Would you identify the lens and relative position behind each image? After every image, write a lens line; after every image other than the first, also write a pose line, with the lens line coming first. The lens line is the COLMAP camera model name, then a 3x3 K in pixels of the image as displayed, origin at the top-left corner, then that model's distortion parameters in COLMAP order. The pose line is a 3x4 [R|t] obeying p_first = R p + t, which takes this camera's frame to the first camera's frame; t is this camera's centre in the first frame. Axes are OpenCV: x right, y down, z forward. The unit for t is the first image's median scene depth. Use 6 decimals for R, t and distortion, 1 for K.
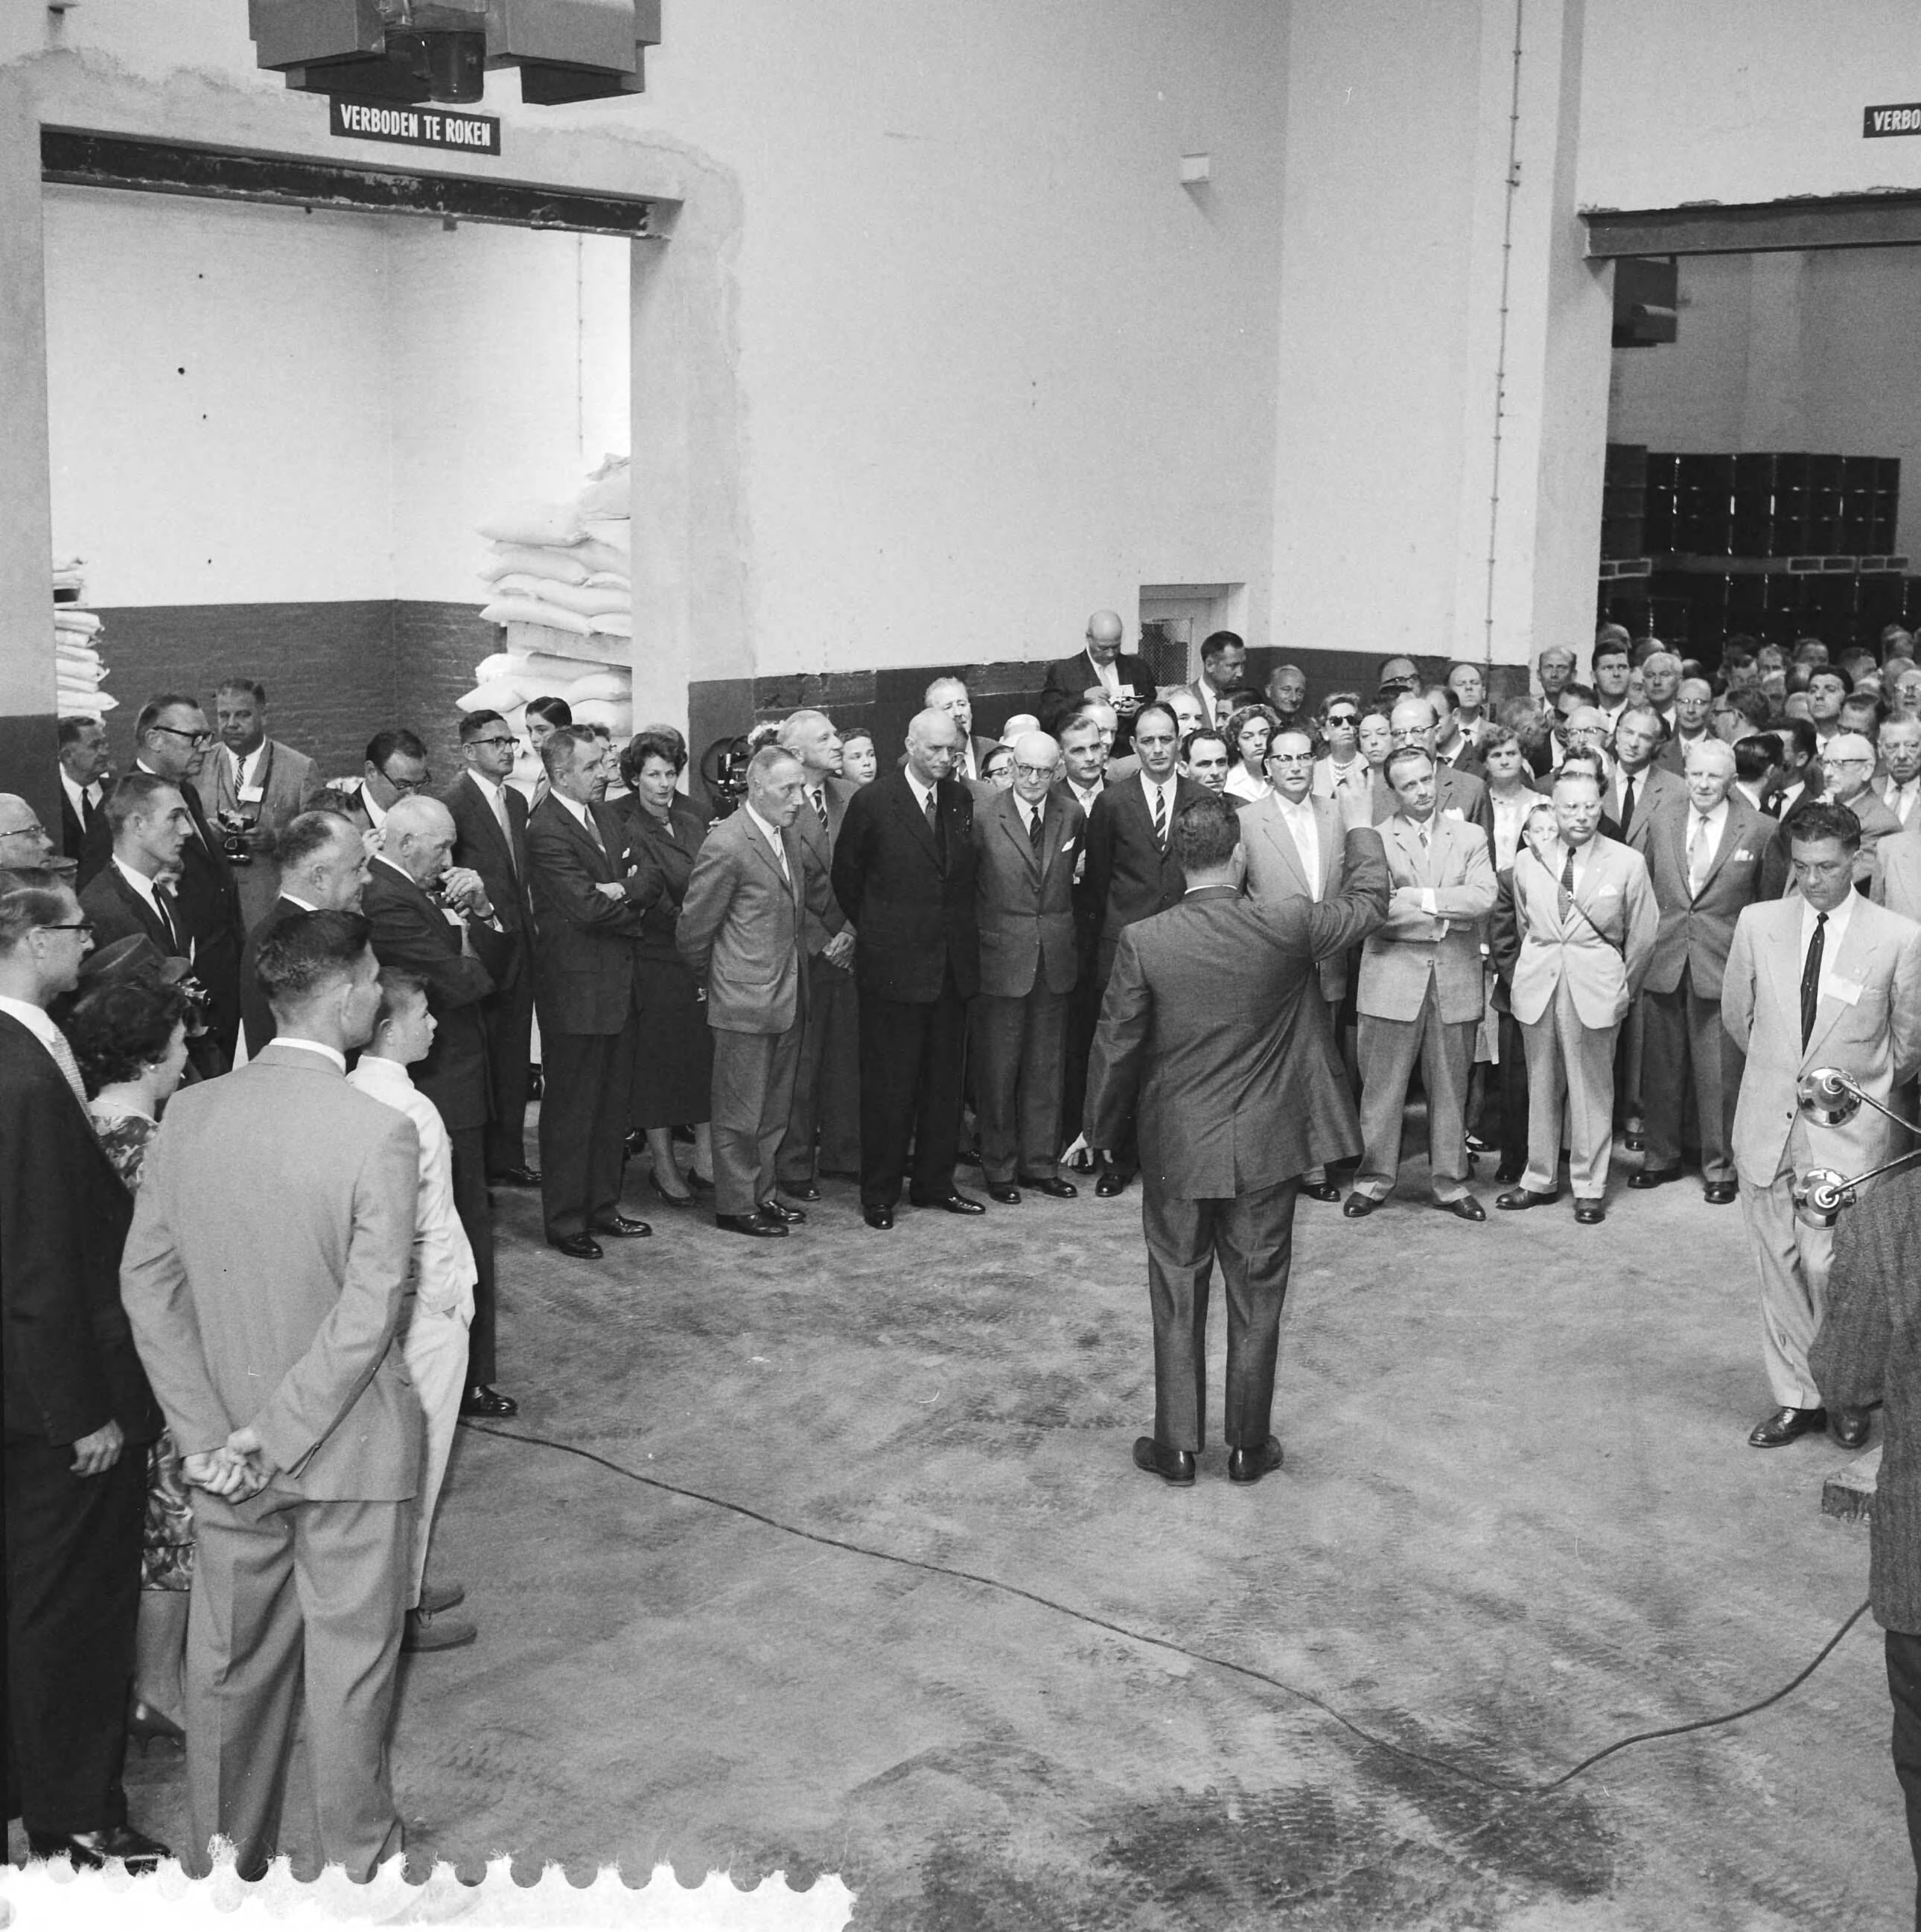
lens RADIAL K [[2800.0, 0, 966.3], [0, 2800.0, 992.1], [0, 0, 1]] dist [-0.012400, -0.121045]
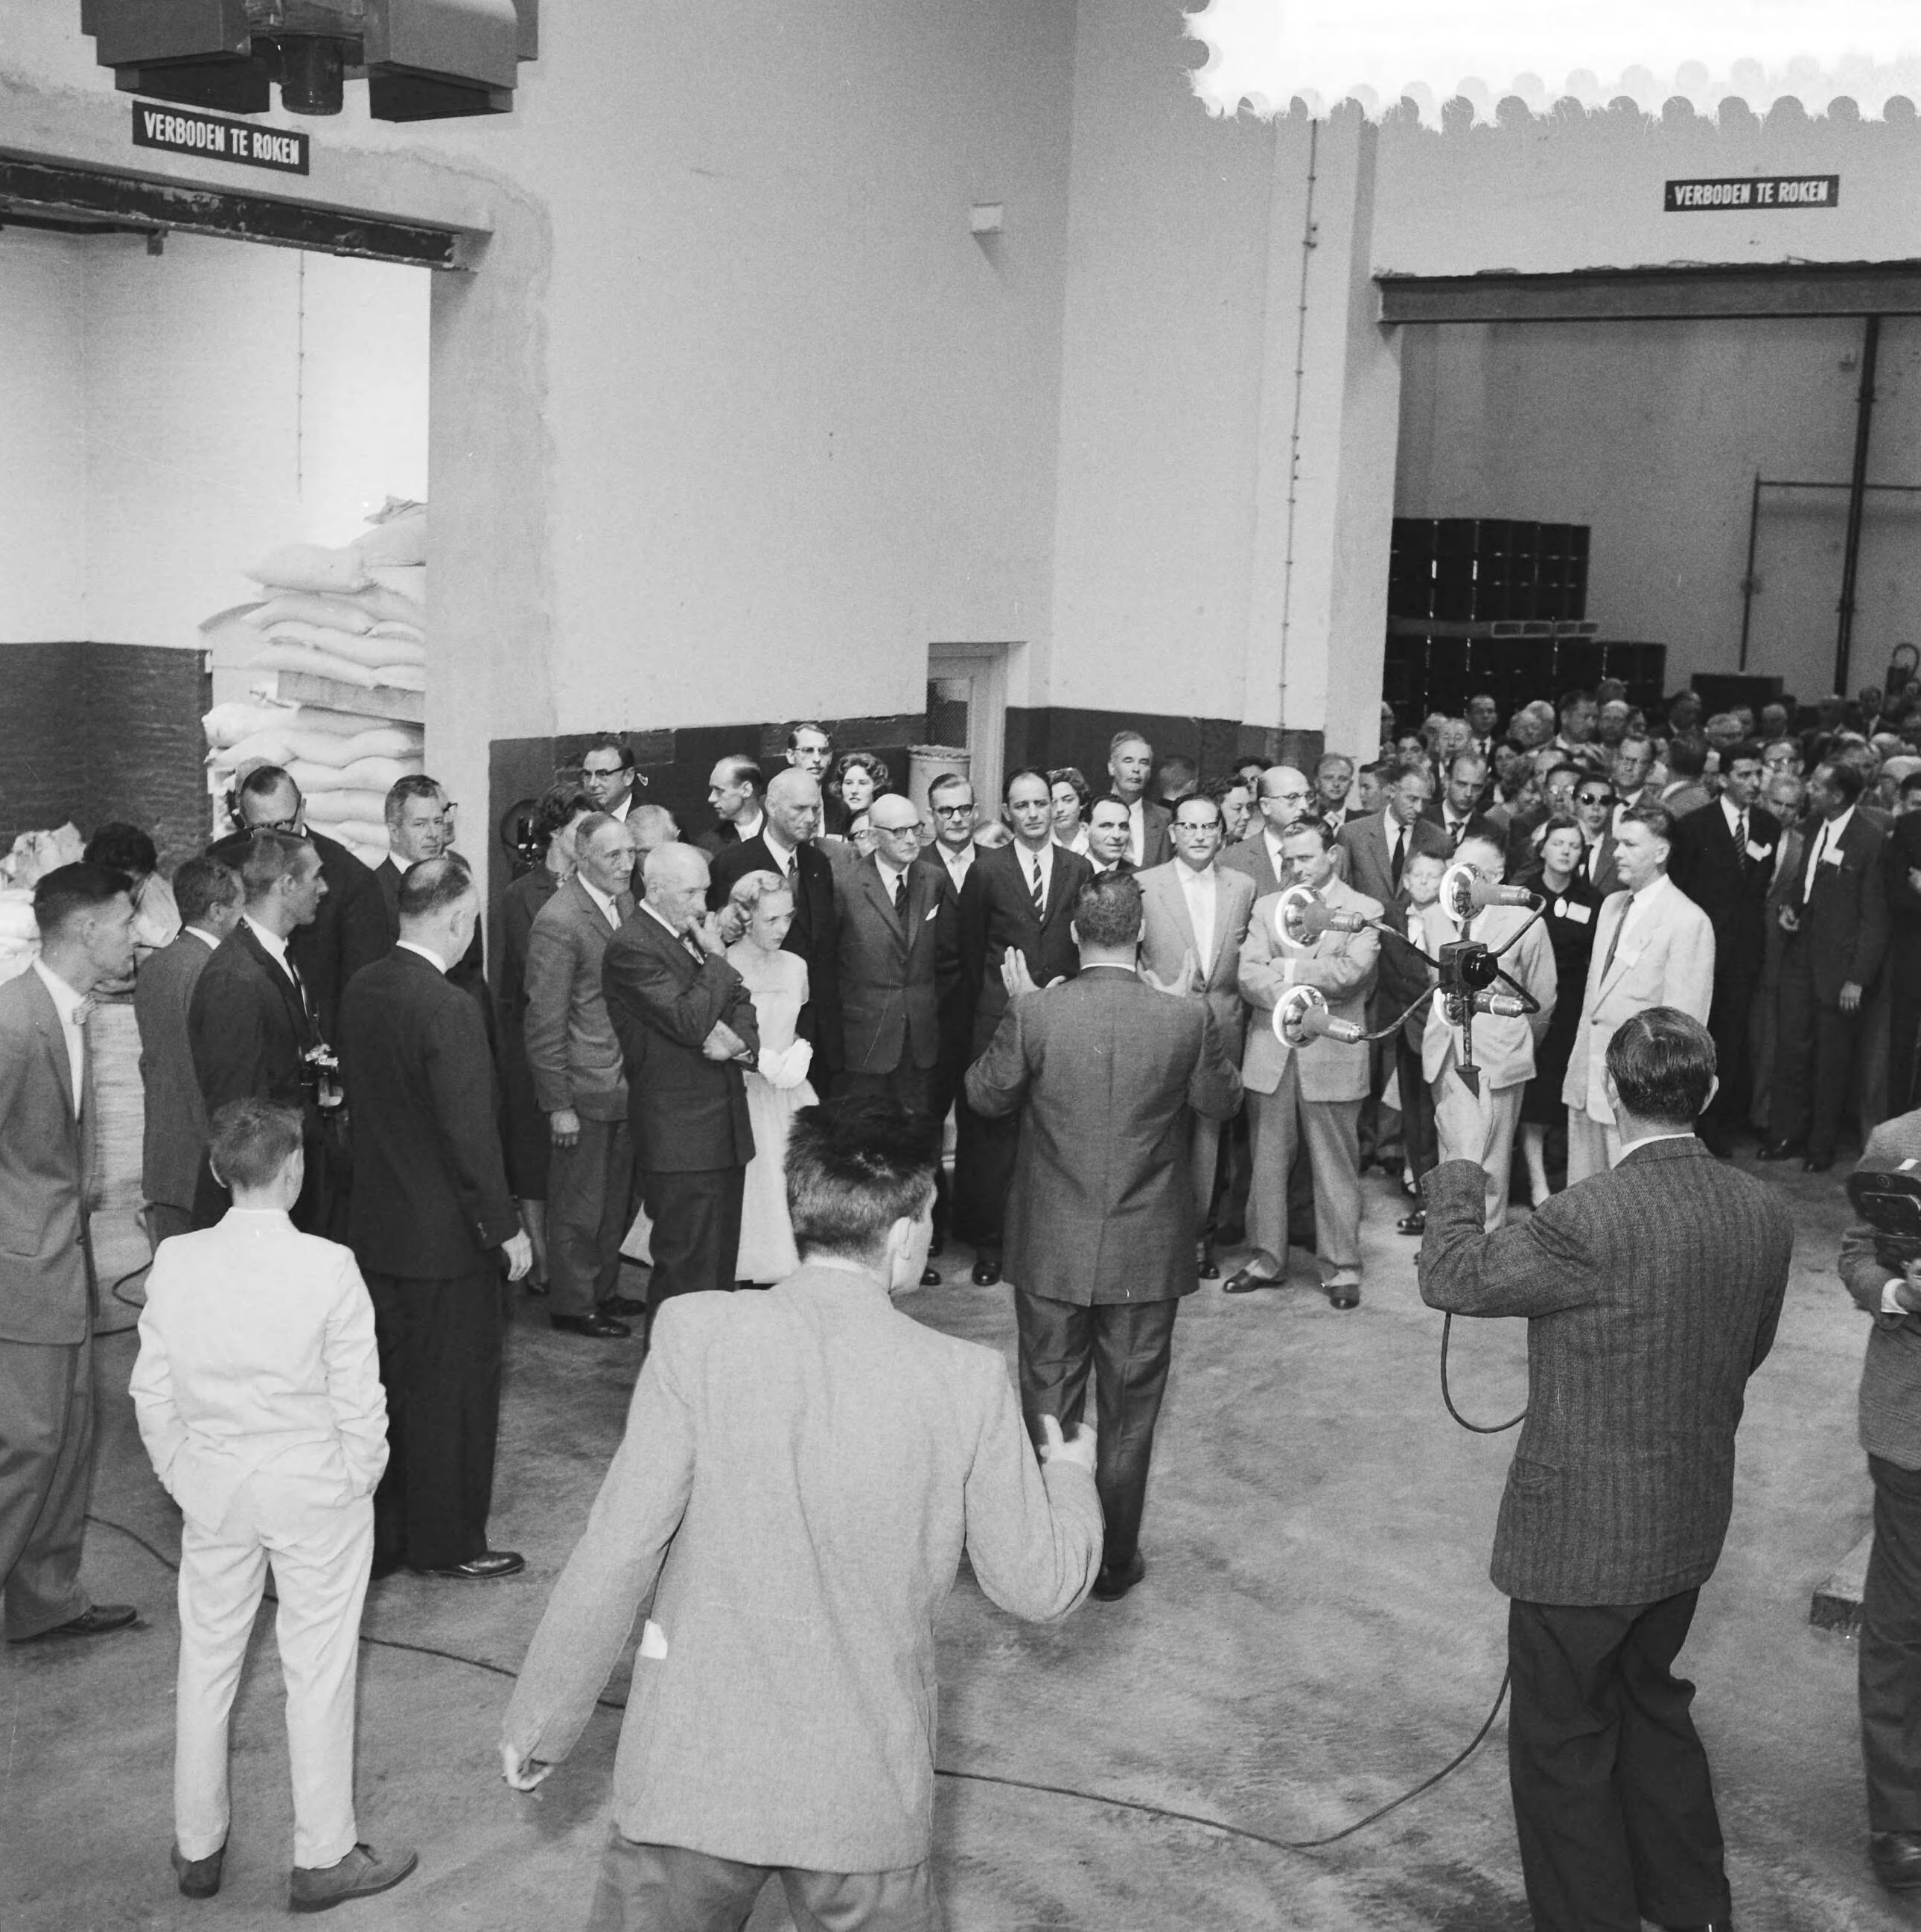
lens RADIAL K [[2804.0, 0, 960.5], [0, 2804.0, 966.0], [0, 0, 1]] dist [-0.096529, 0.277792]
pose [[0.989523, 0.000657, 0.144375, -0.079746], [0.002933, 0.999692, -0.024652, -0.011851], [-0.144347, 0.024817, 0.989216, 0.053971]]
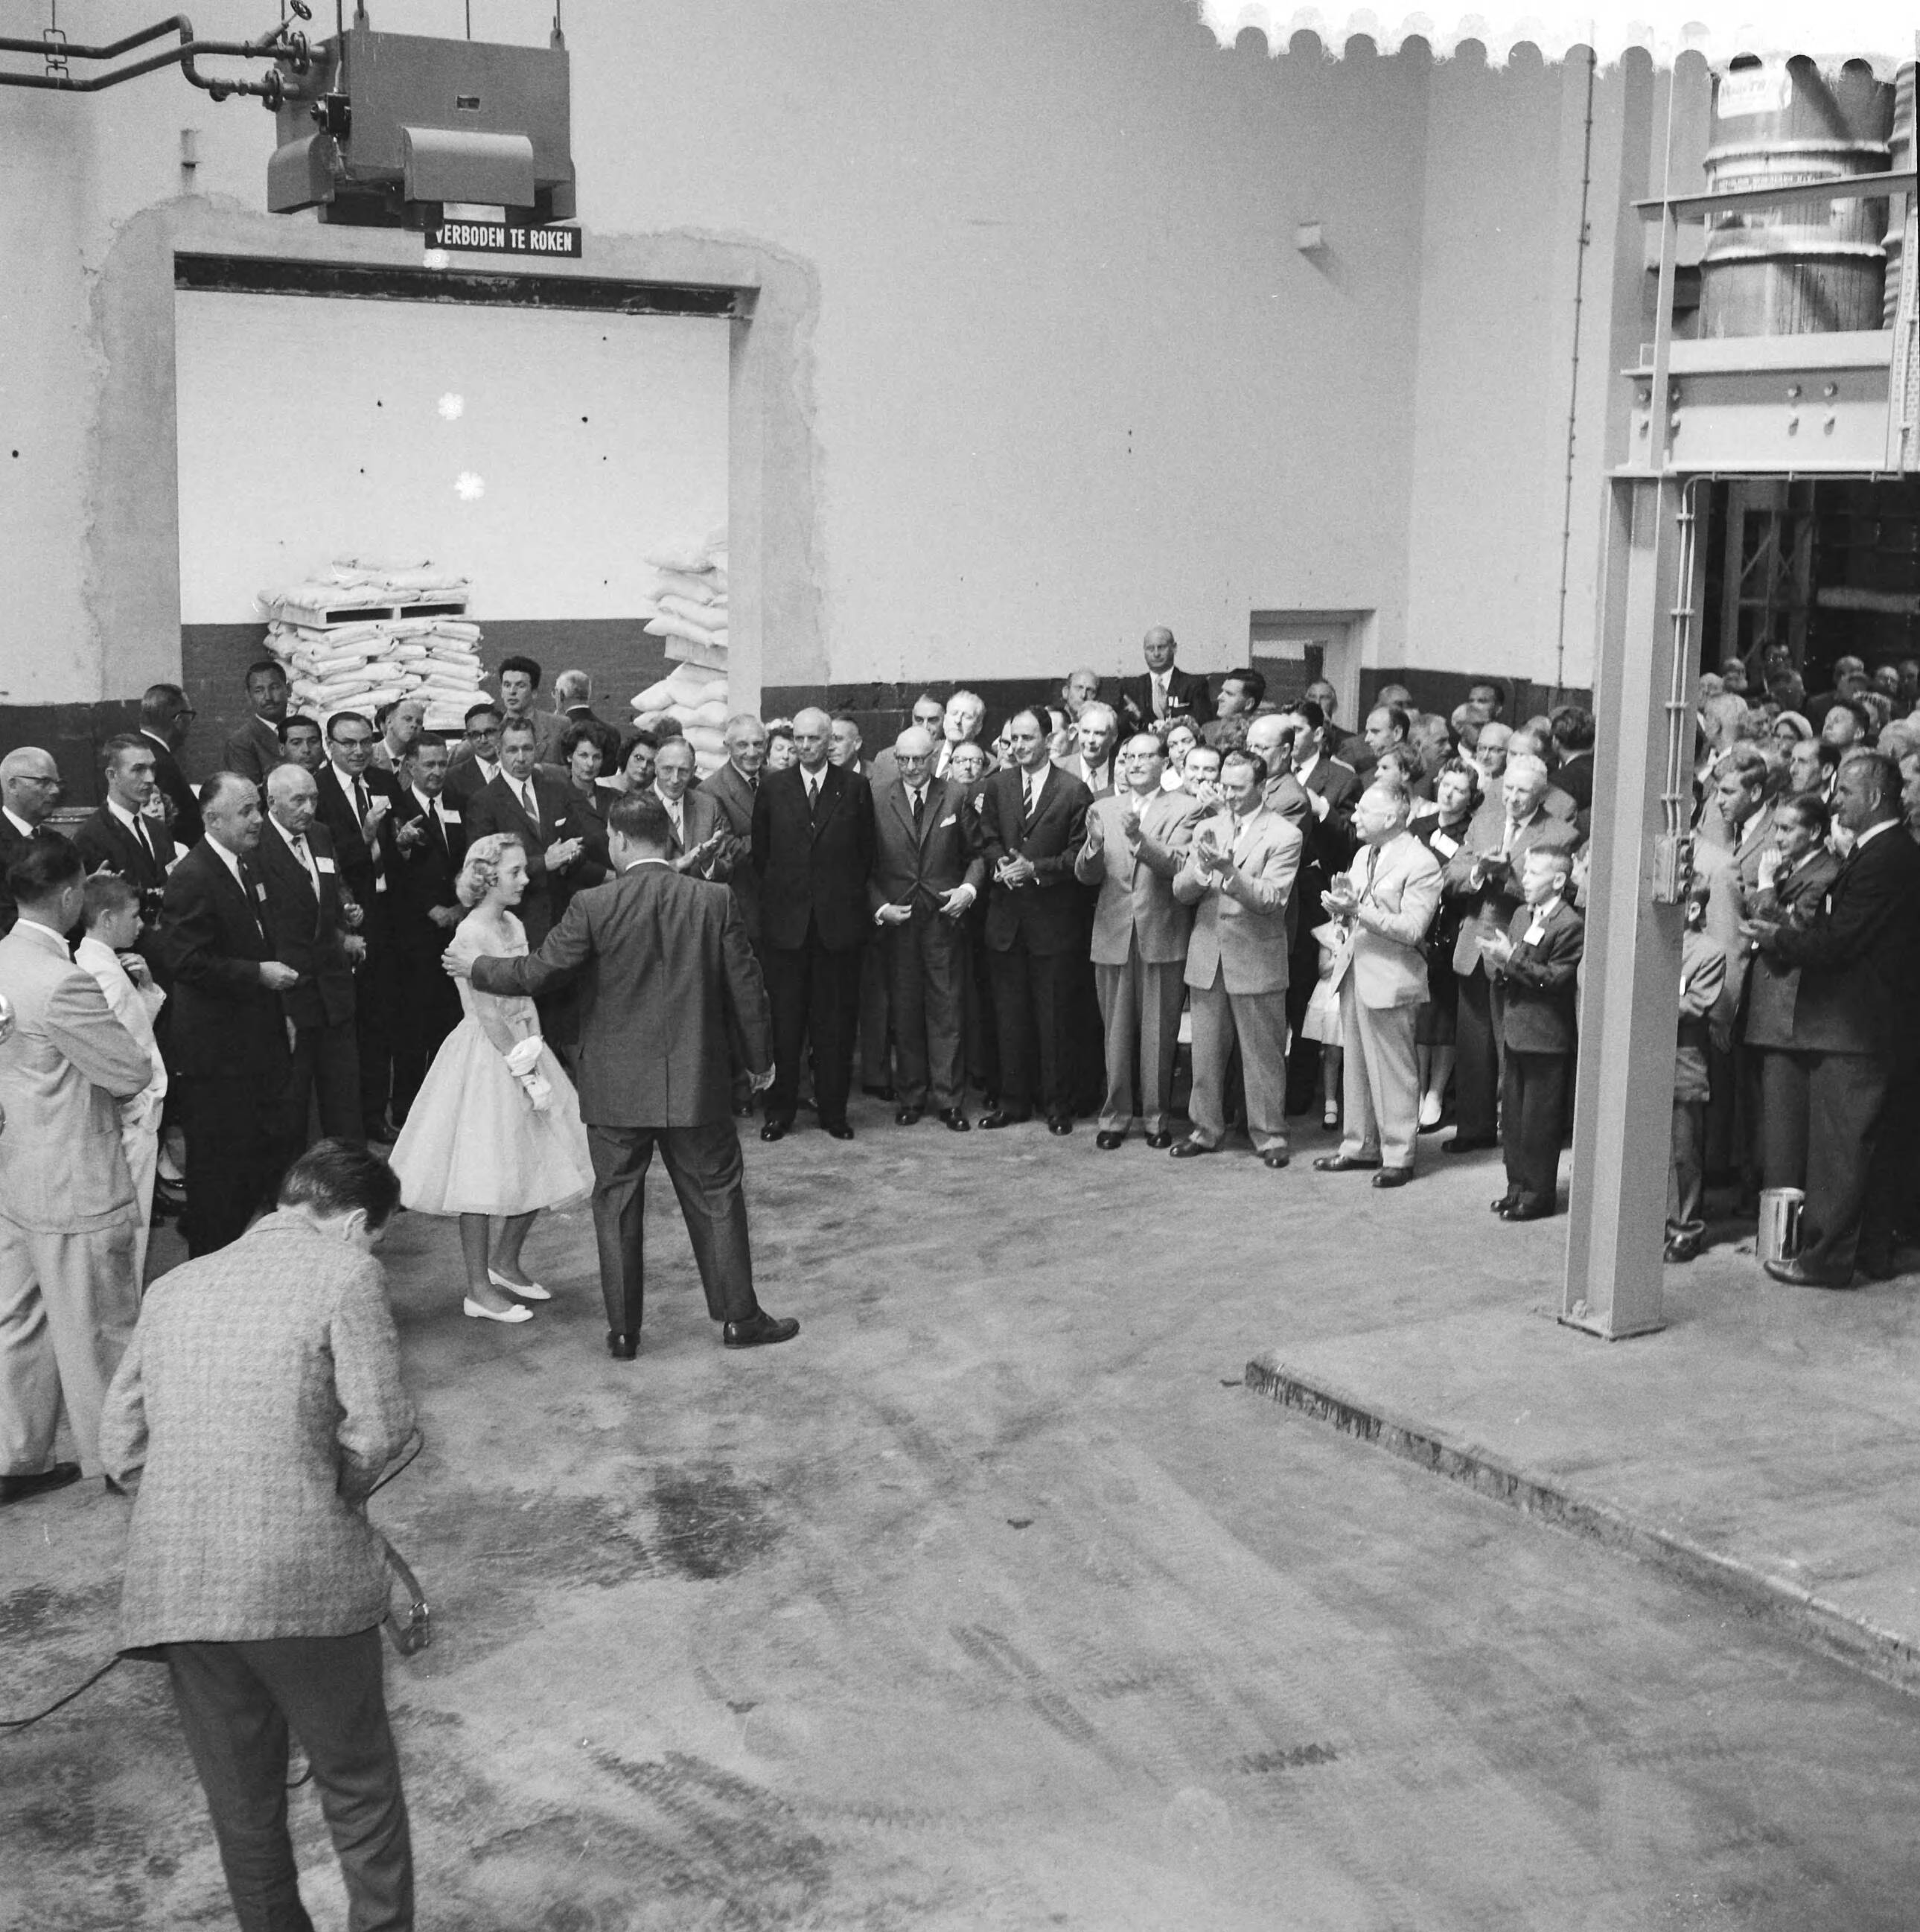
lens RADIAL K [[2901.8, 0, 960.0], [0, 2901.8, 966.0], [0, 0, 1]] dist [-0.004695, -0.075544]
pose [[0.949388, 0.048654, -0.310314, 0.378970], [-0.055394, 0.998381, -0.012938, 0.019879], [0.309182, 0.029472, 0.950546, -0.150718]]
